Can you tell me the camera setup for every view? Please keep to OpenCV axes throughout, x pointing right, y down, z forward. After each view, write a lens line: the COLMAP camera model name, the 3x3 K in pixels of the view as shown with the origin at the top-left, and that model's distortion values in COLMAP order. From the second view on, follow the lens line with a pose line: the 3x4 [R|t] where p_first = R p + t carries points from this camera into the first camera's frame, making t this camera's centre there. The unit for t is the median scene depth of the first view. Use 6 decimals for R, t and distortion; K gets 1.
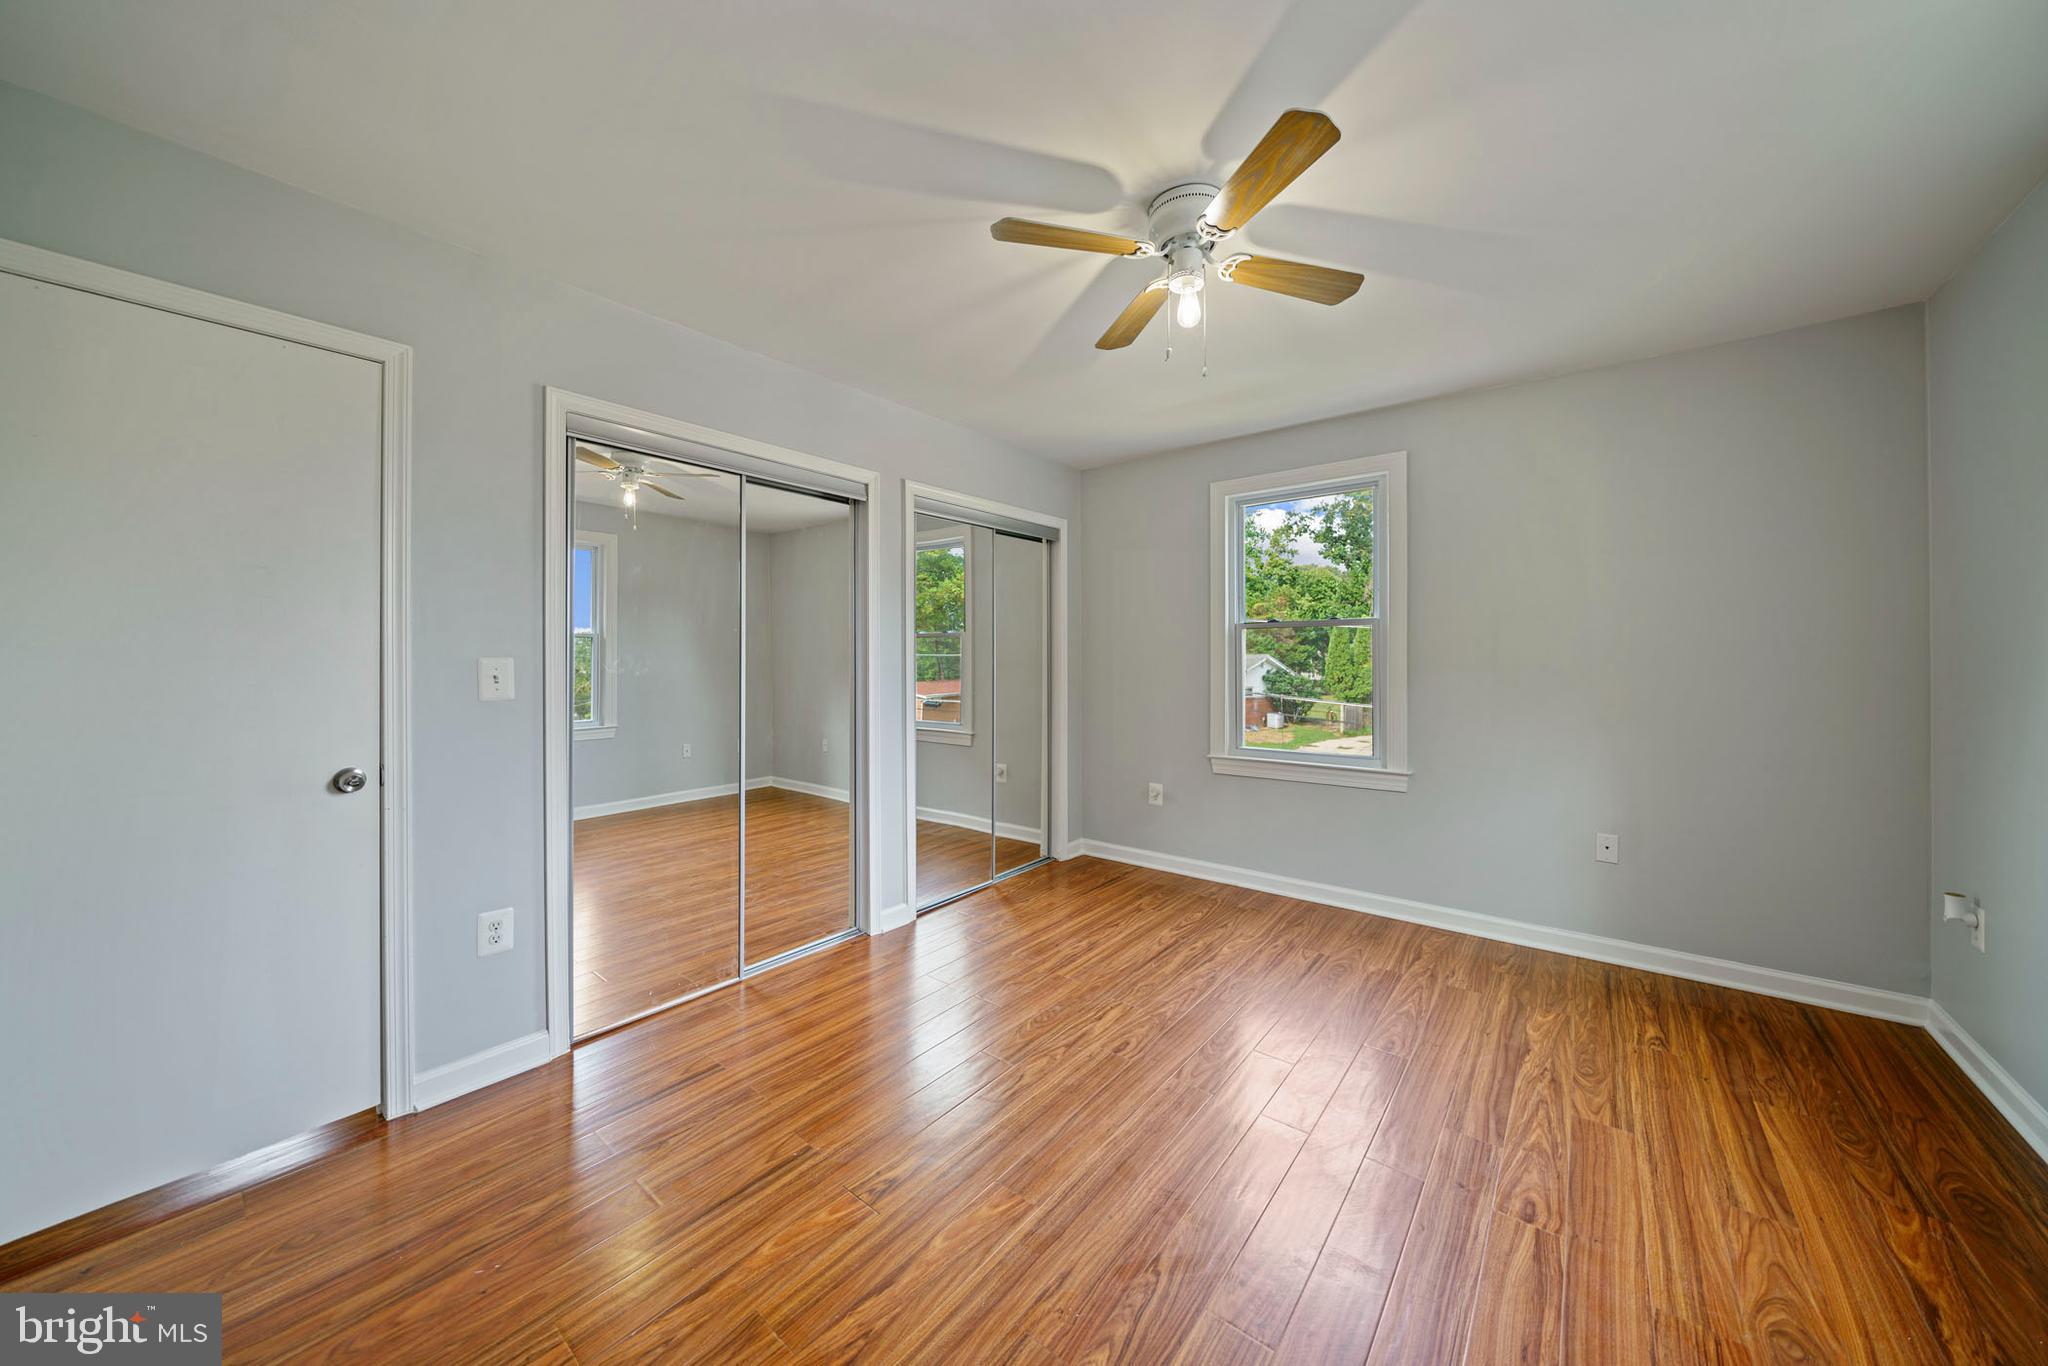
lens RADIAL K [[706.9, 0, 1012.4], [0, 706.9, 658.2], [0, 0, 1]] dist [-0.003312, 0.000214]
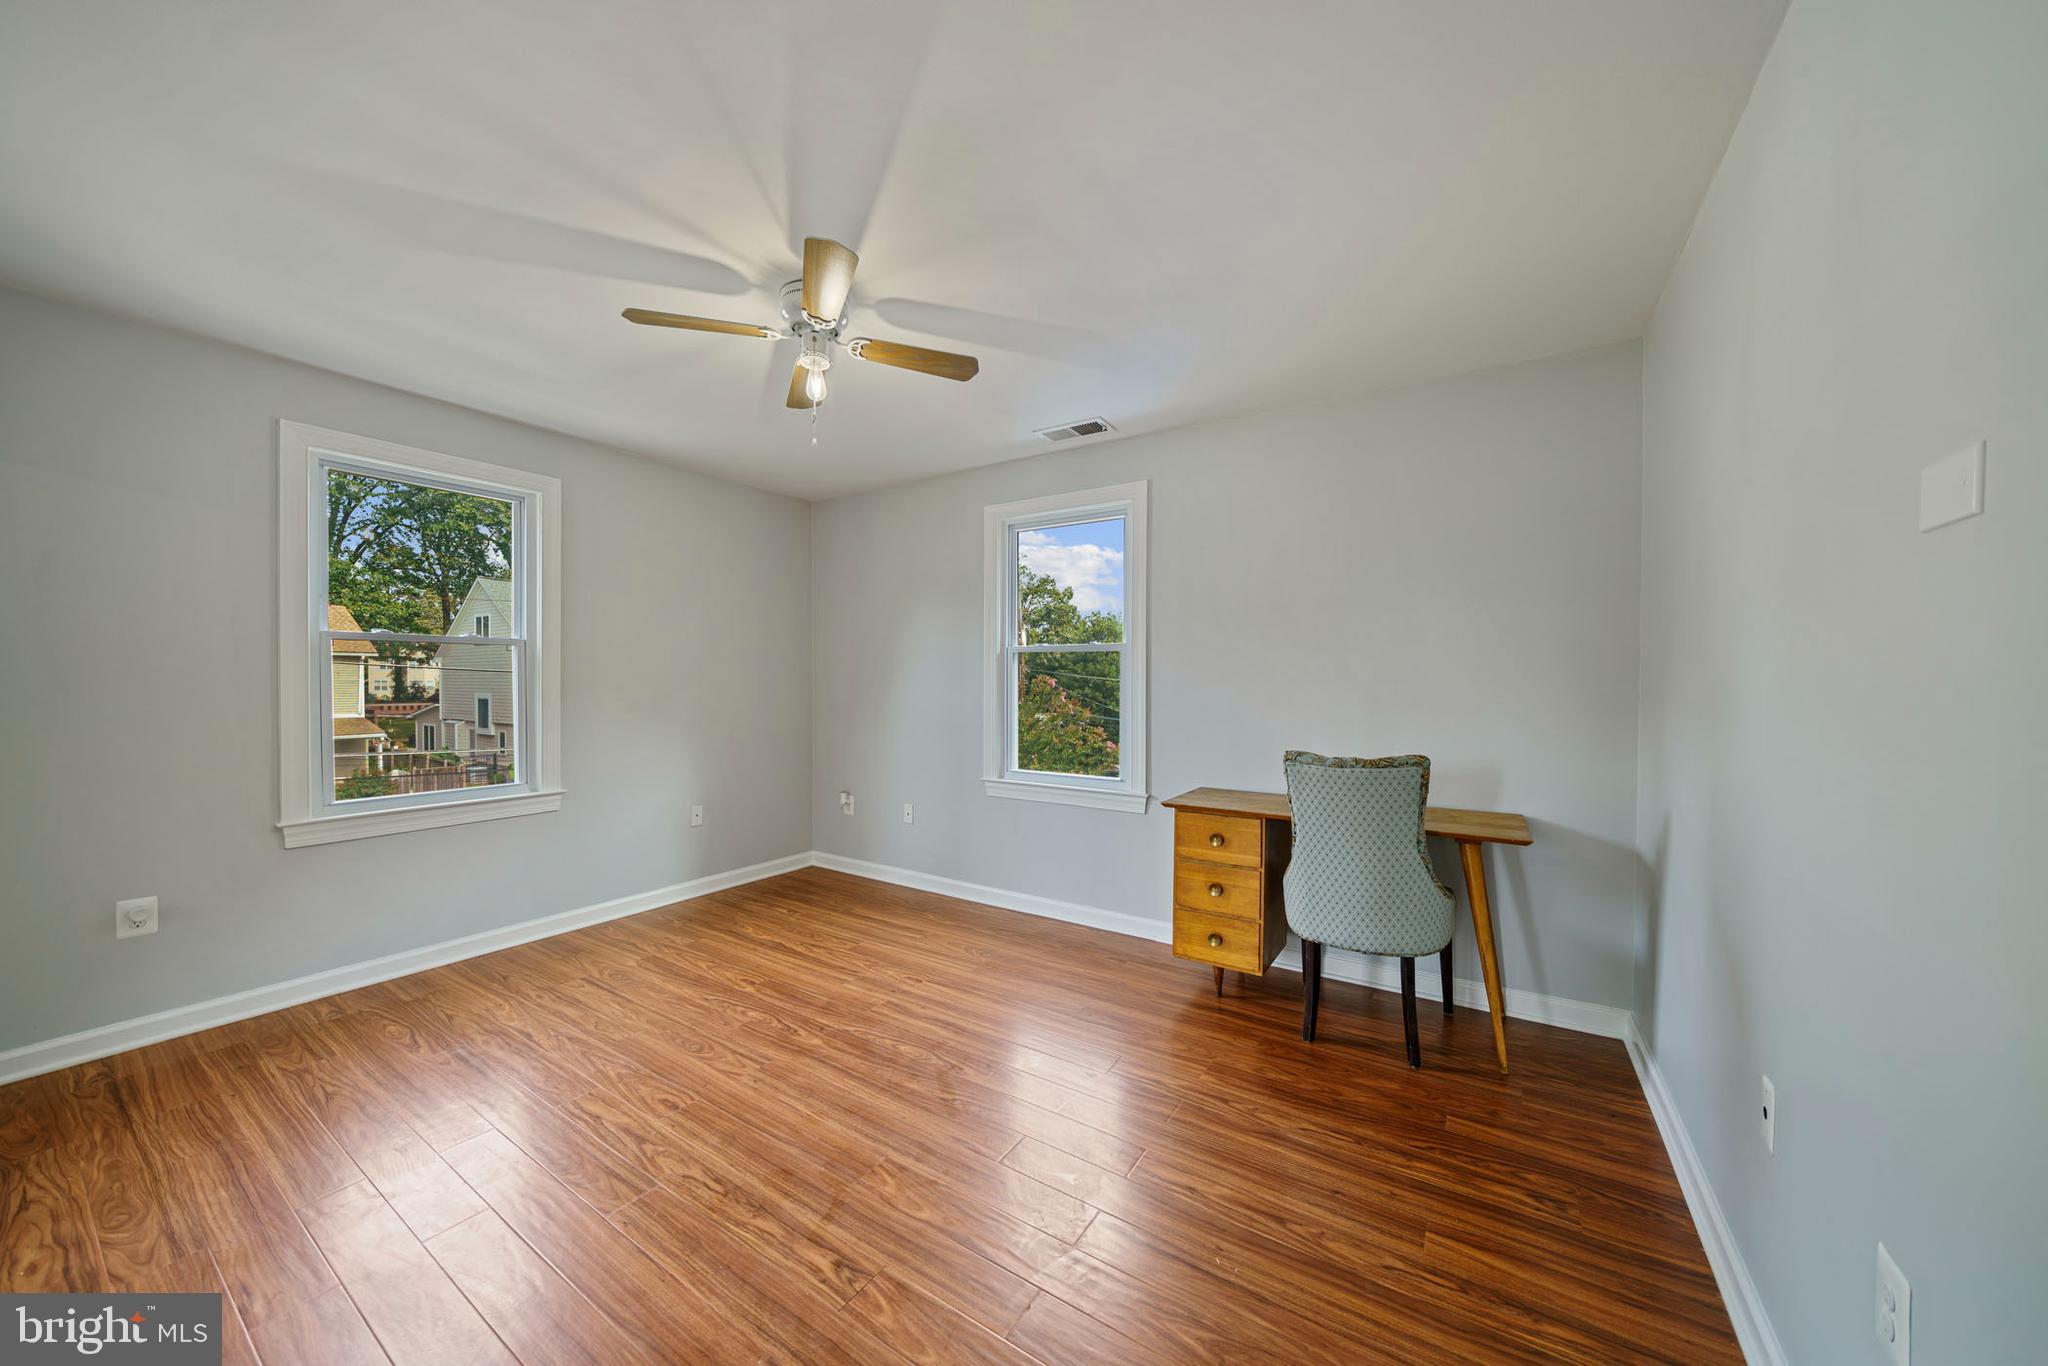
lens RADIAL K [[706.9, 0, 1021.9], [0, 706.9, 680.7], [0, 0, 1]] dist [-0.003312, 0.000214]
pose [[-0.101830, 0.002431, 0.994799, -0.701859], [-0.001699, 0.999995, -0.002618, 0.002575], [-0.994800, -0.001957, -0.101825, 0.558920]]
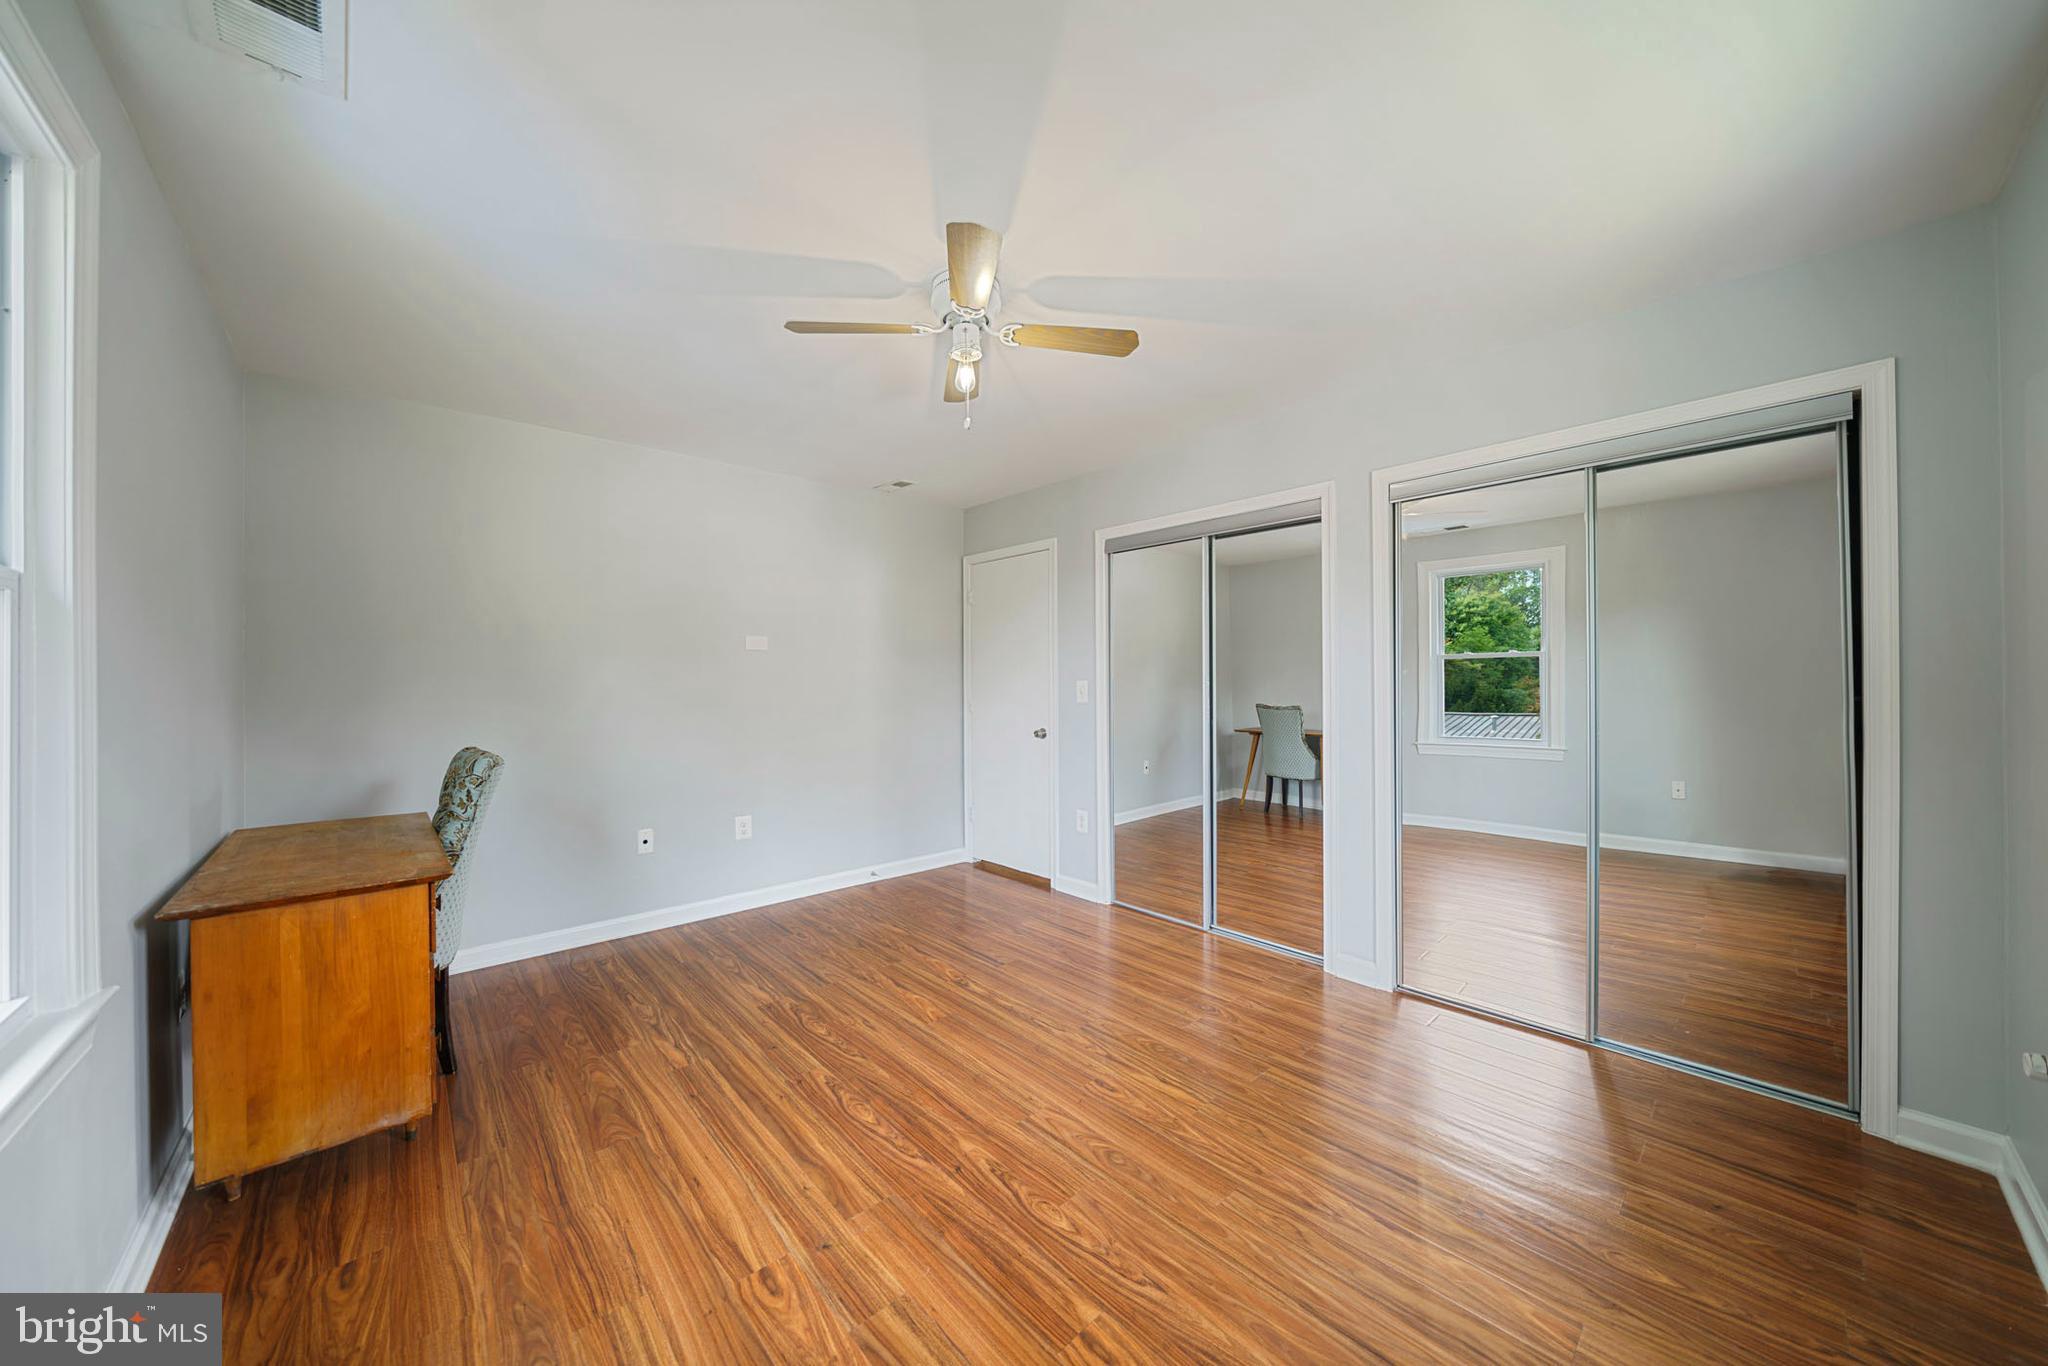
lens RADIAL K [[706.9, 0, 1015.4], [0, 706.9, 674.4], [0, 0, 1]] dist [-0.003312, 0.000214]
pose [[-0.154919, -0.009901, -0.987878, 0.985793], [0.004456, 0.999933, -0.010720, 0.001187], [0.987917, -0.006063, -0.154865, 0.901170]]
